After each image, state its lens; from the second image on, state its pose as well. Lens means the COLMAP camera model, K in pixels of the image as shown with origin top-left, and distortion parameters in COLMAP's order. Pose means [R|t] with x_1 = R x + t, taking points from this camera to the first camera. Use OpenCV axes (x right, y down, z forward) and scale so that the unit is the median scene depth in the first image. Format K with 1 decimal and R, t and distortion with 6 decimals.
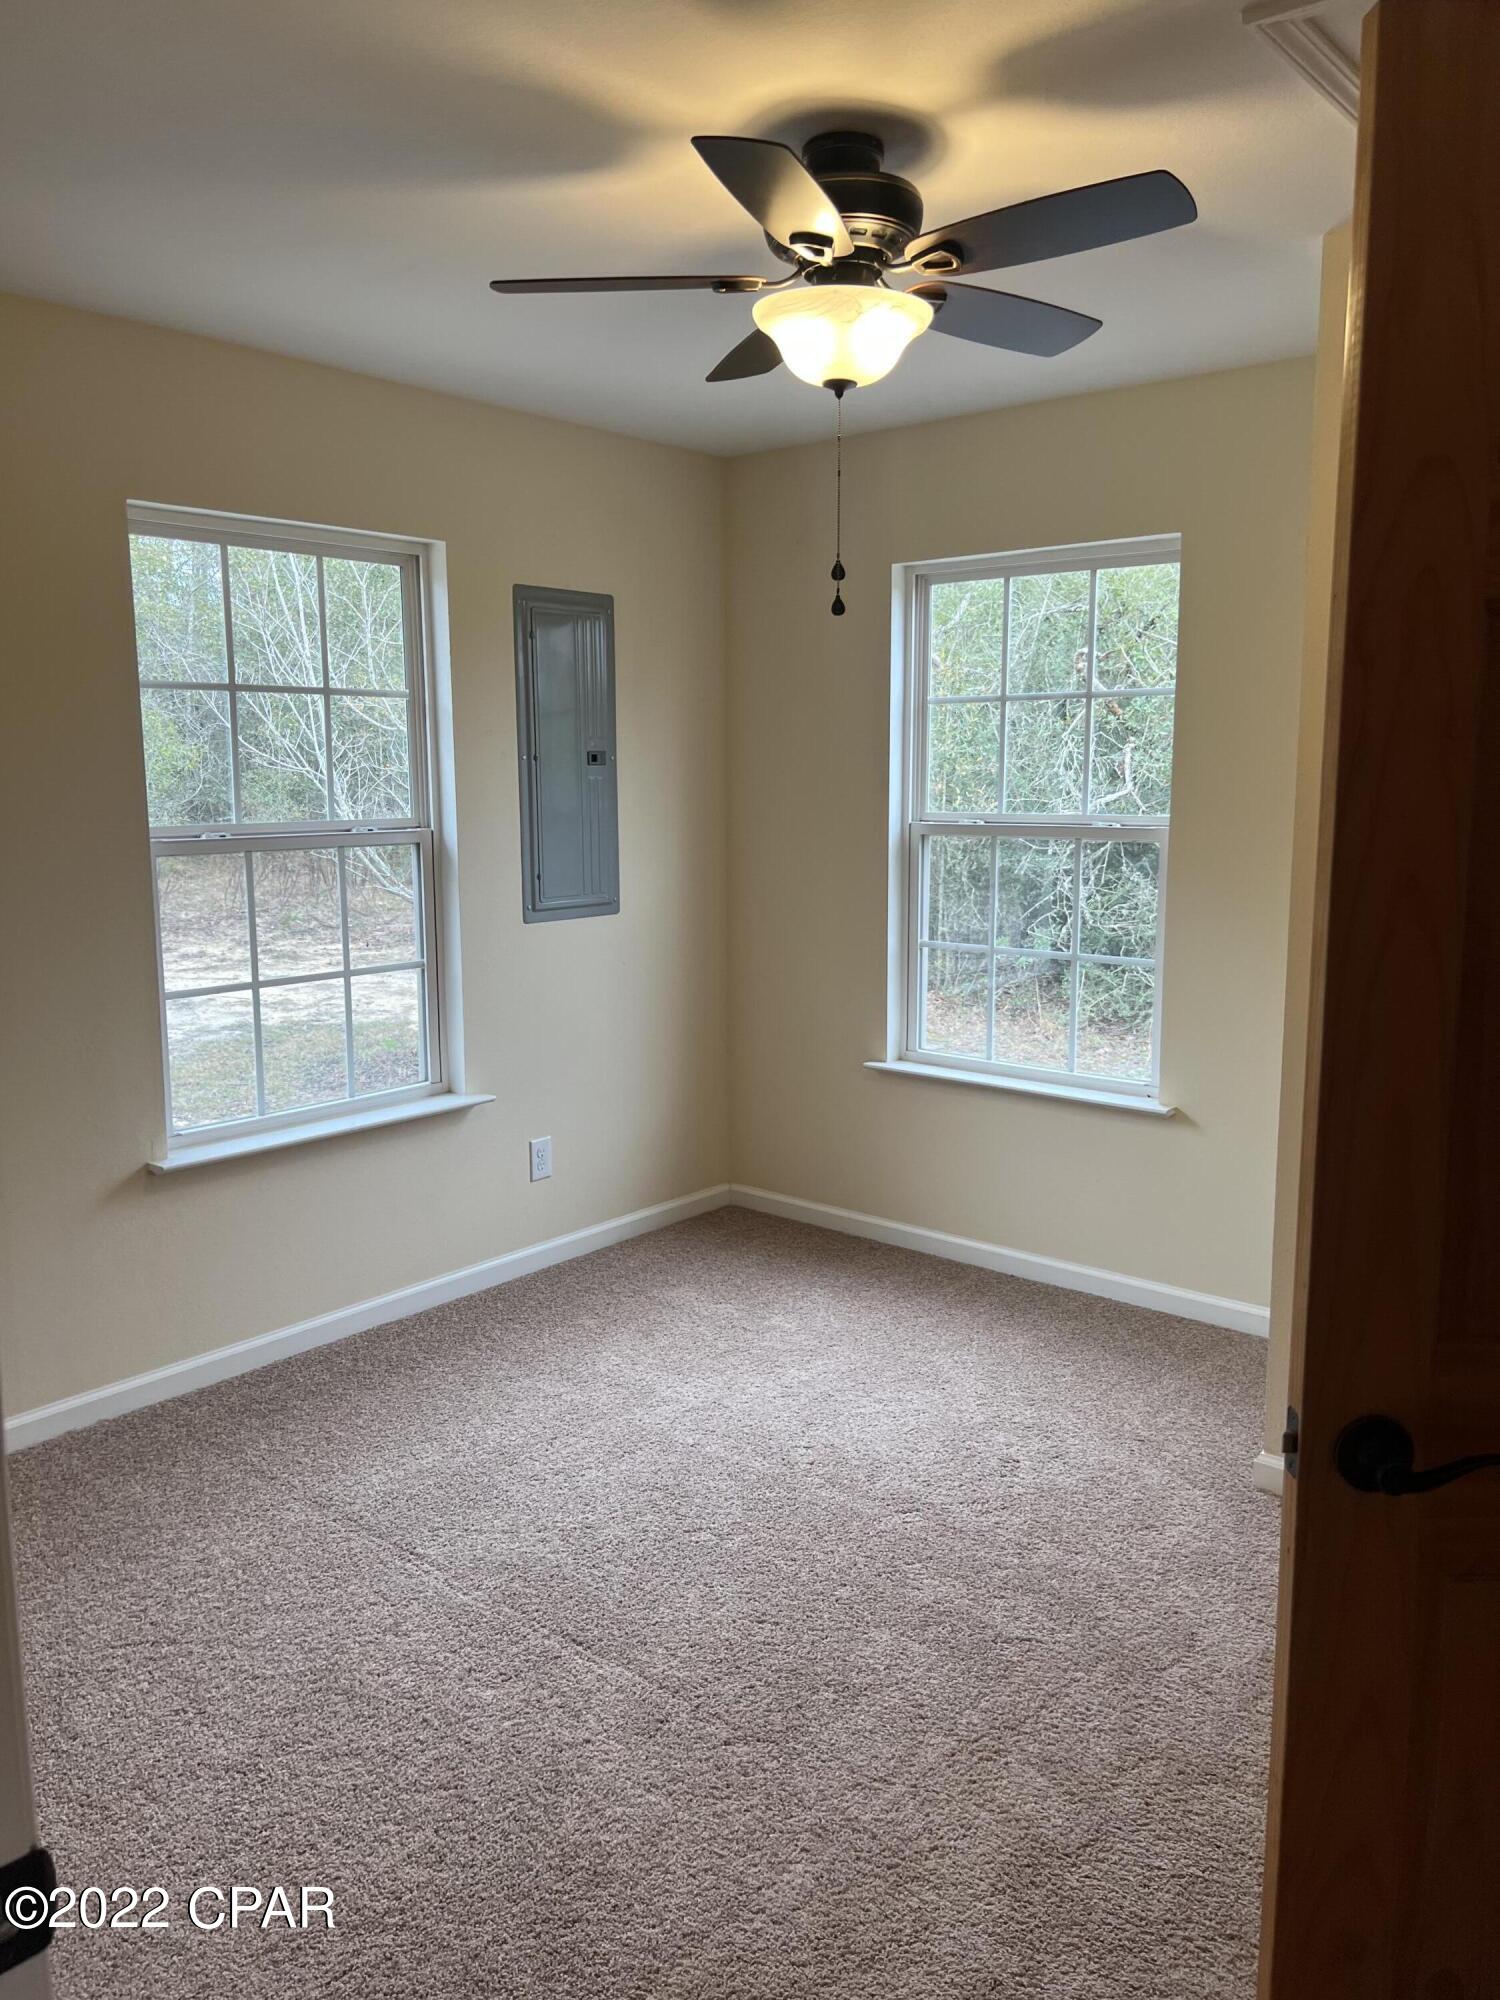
lens RADIAL K [[1501.7, 0, 734.4], [0, 1501.7, 1008.4], [0, 0, 1]] dist [0.015339, -0.002780]
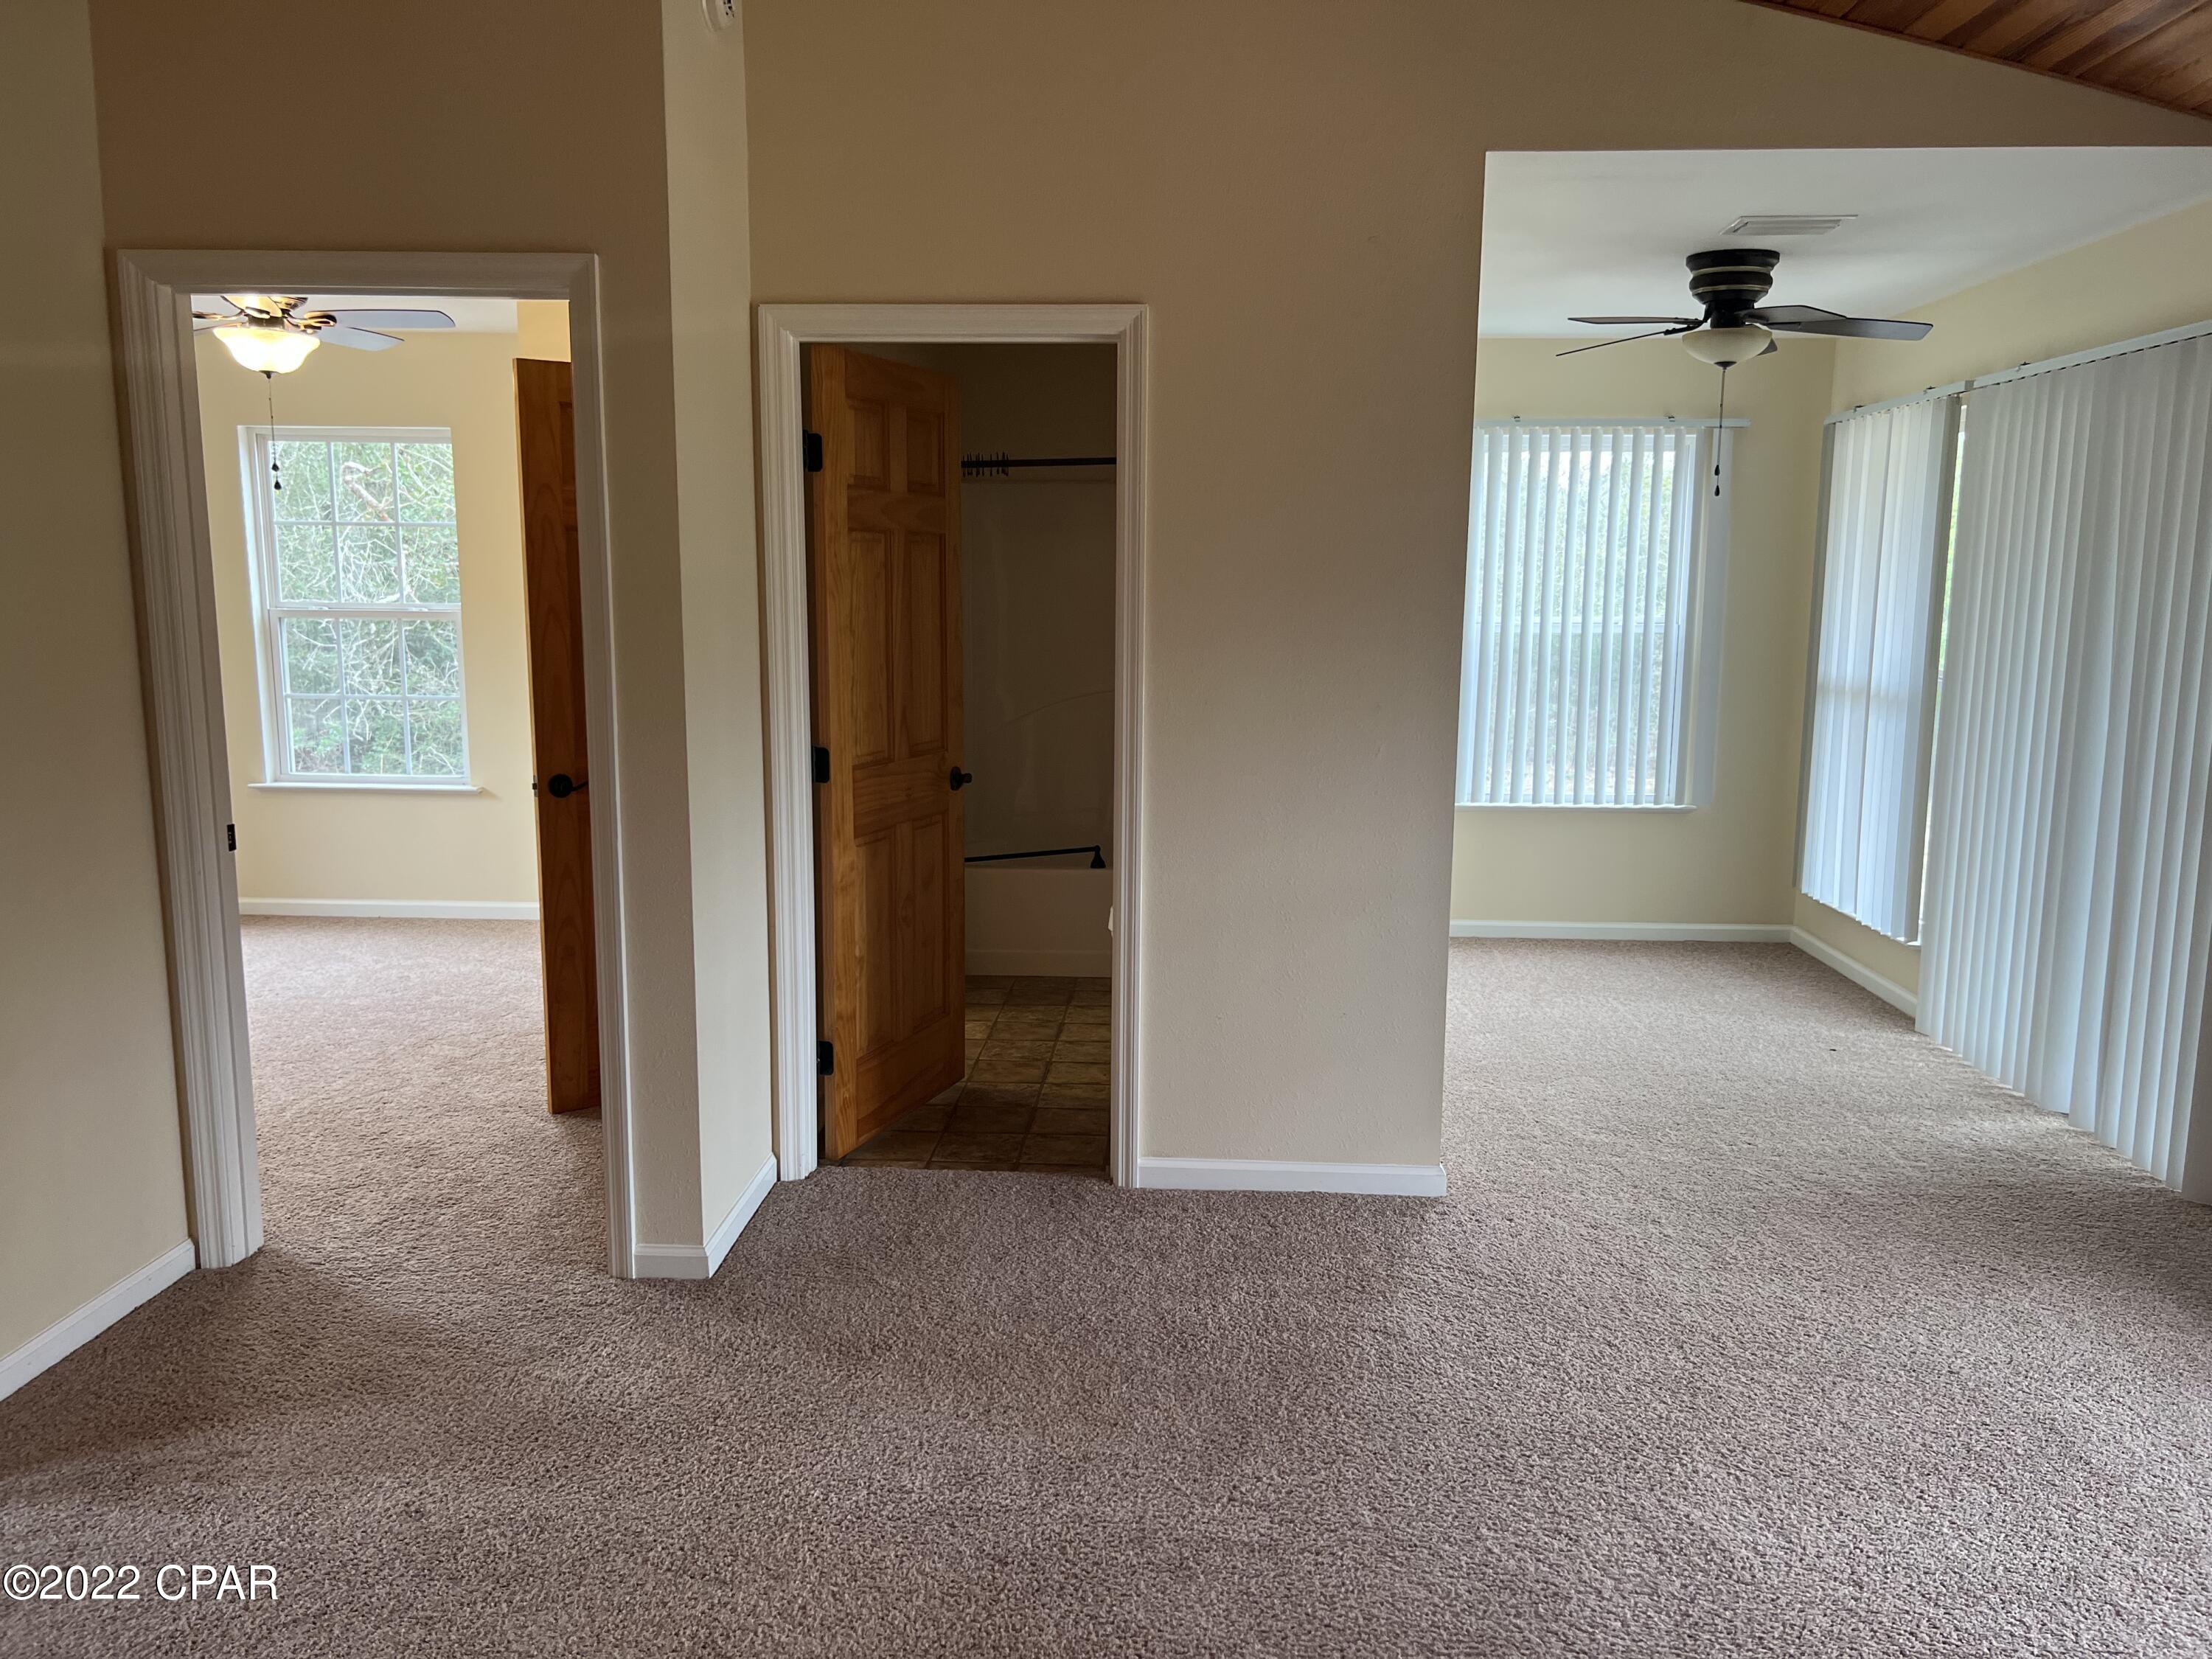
lens RADIAL K [[1660.9, 0, 1113.9], [0, 1660.9, 837.4], [0, 0, 1]] dist [0.015339, -0.002780]
pose [[0.787047, -0.086849, 0.610749, -0.096036], [0.087859, 0.995729, 0.028373, 0.047242], [-0.610605, 0.031329, 0.791315, -0.294133]]
